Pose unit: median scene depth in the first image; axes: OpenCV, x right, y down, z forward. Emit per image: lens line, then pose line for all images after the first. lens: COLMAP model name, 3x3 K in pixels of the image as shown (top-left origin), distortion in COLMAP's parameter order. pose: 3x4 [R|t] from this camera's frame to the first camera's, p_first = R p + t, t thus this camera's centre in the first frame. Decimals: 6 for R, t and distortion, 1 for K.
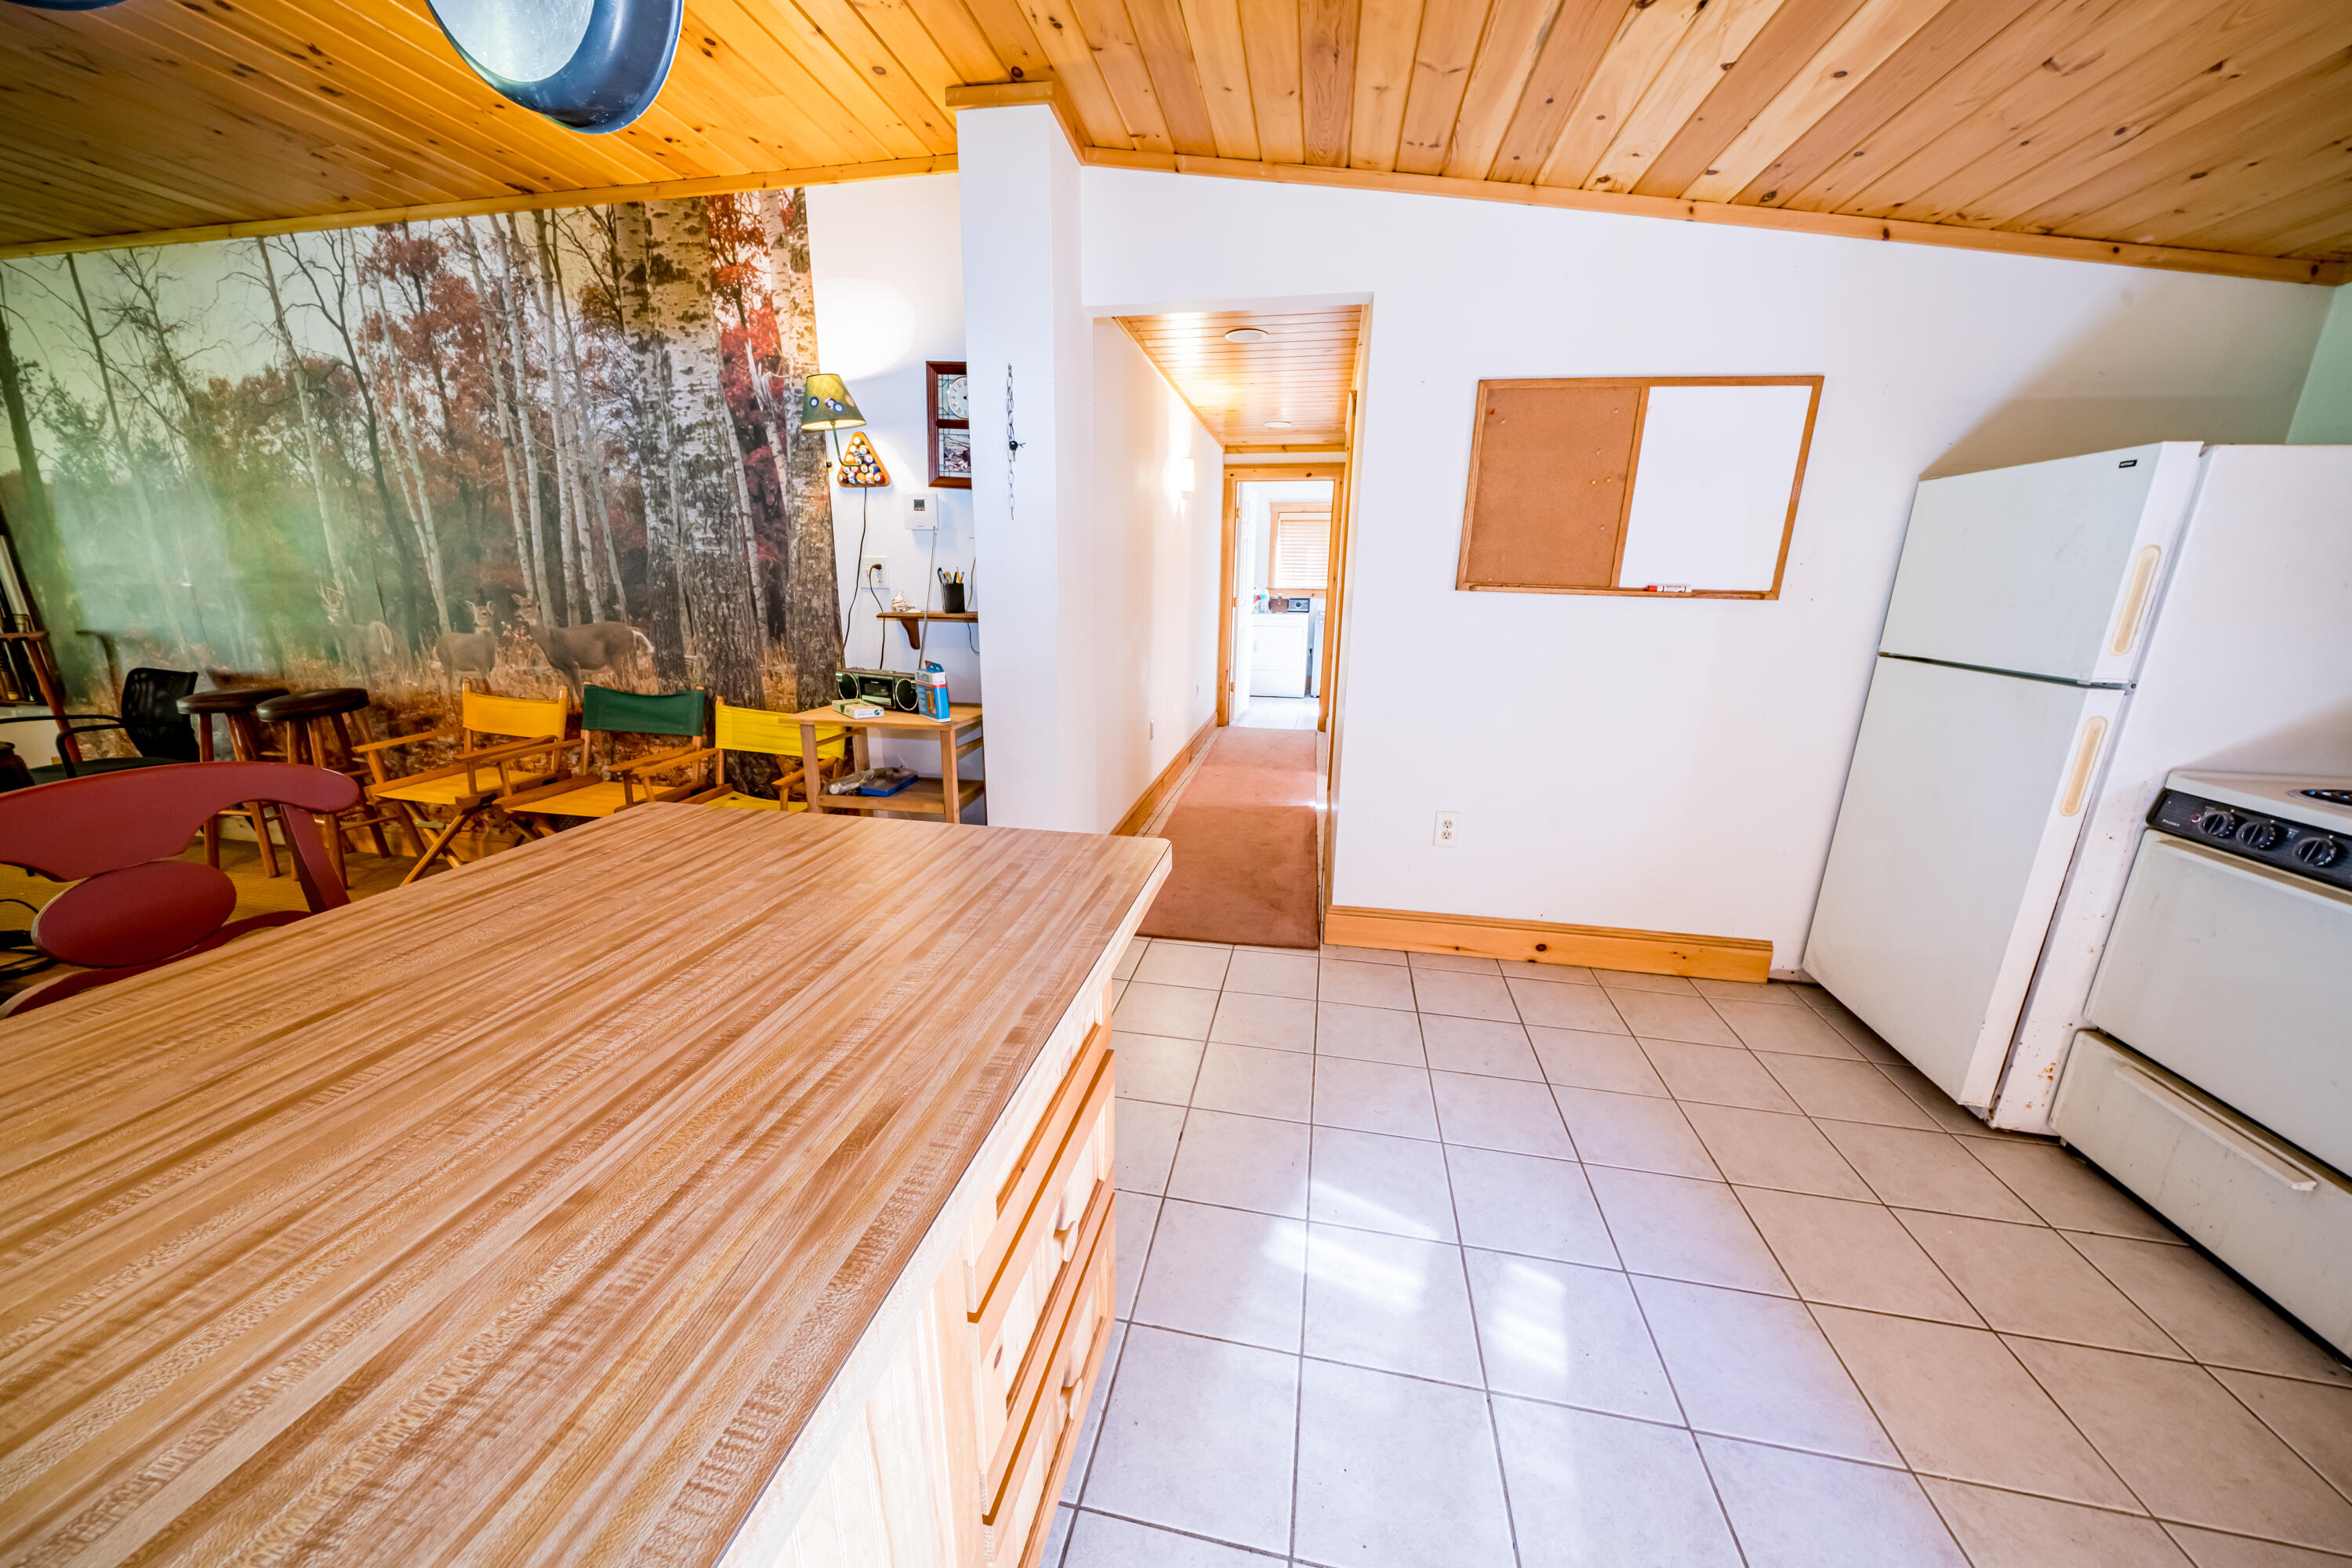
lens RADIAL K [[803.1, 0, 1177.6], [0, 803.1, 778.8], [0, 0, 1]] dist [-0.010020, 0.000344]
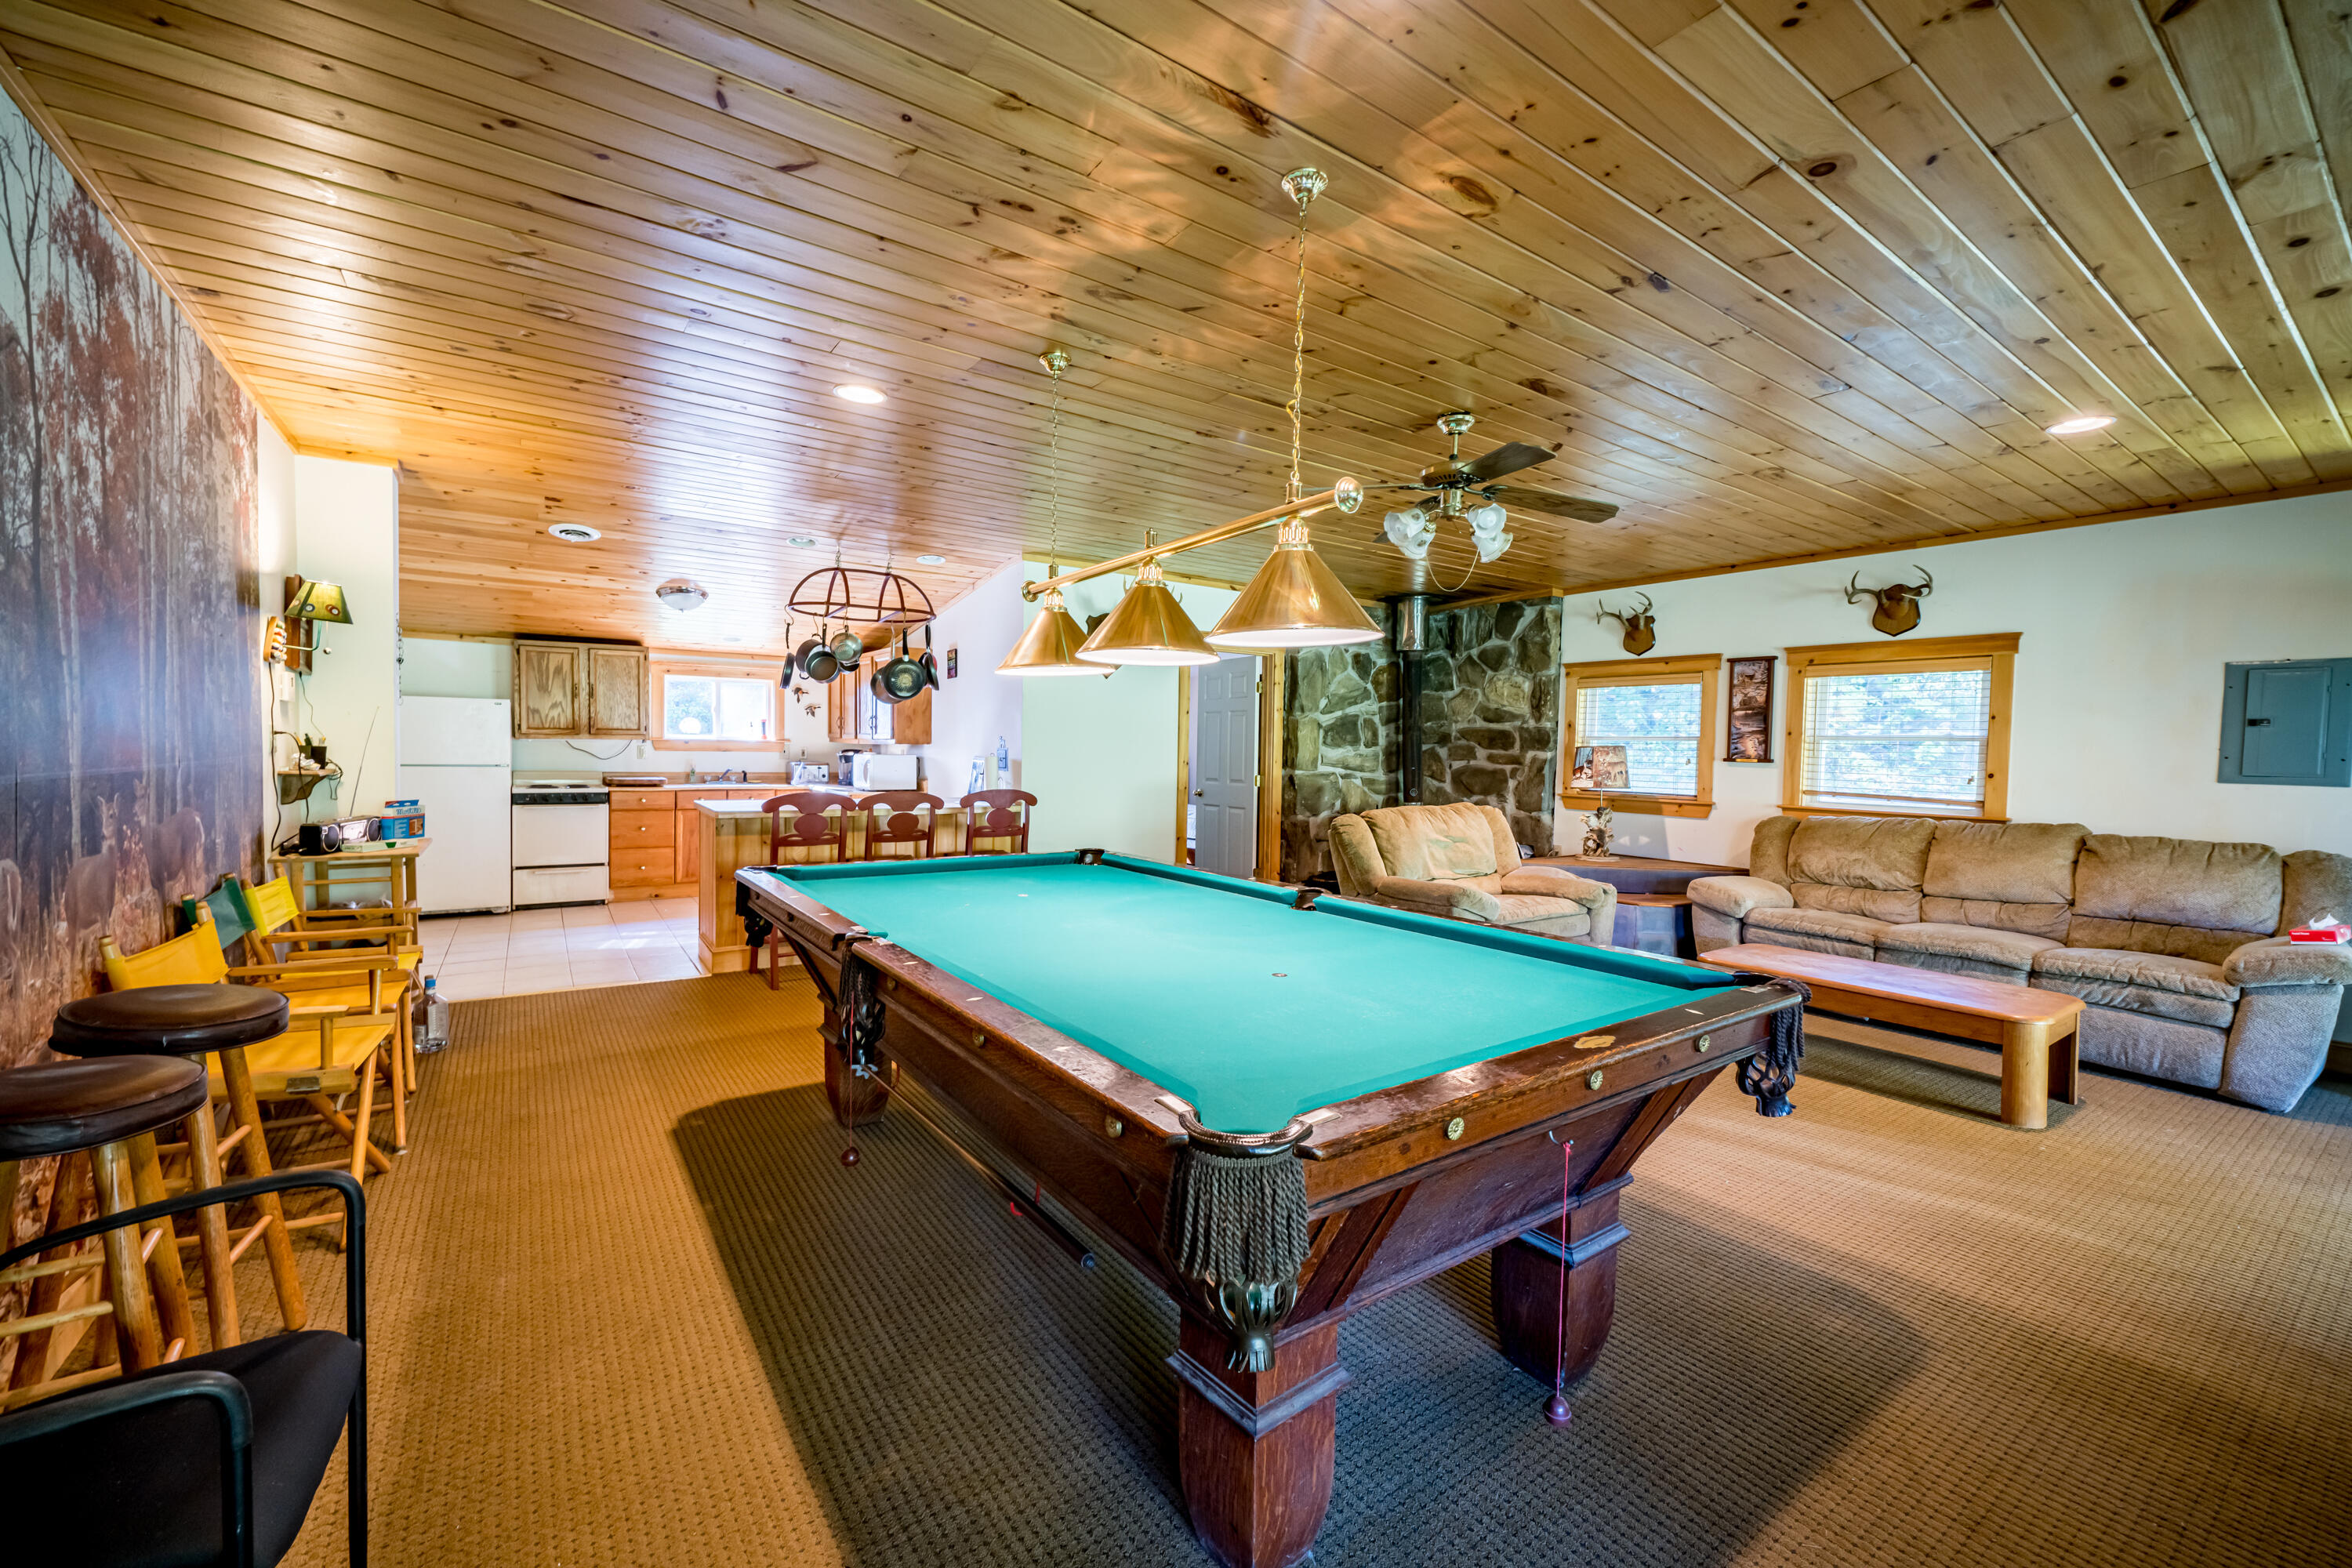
lens RADIAL K [[936.1, 0, 1169.7], [0, 936.1, 778.4], [0, 0, 1]] dist [-0.000924, -0.000065]
pose [[-0.706901, -0.044356, 0.705920, -1.993818], [0.157641, 0.963049, 0.218372, -0.277226], [-0.689522, 0.265649, -0.673788, 0.974548]]
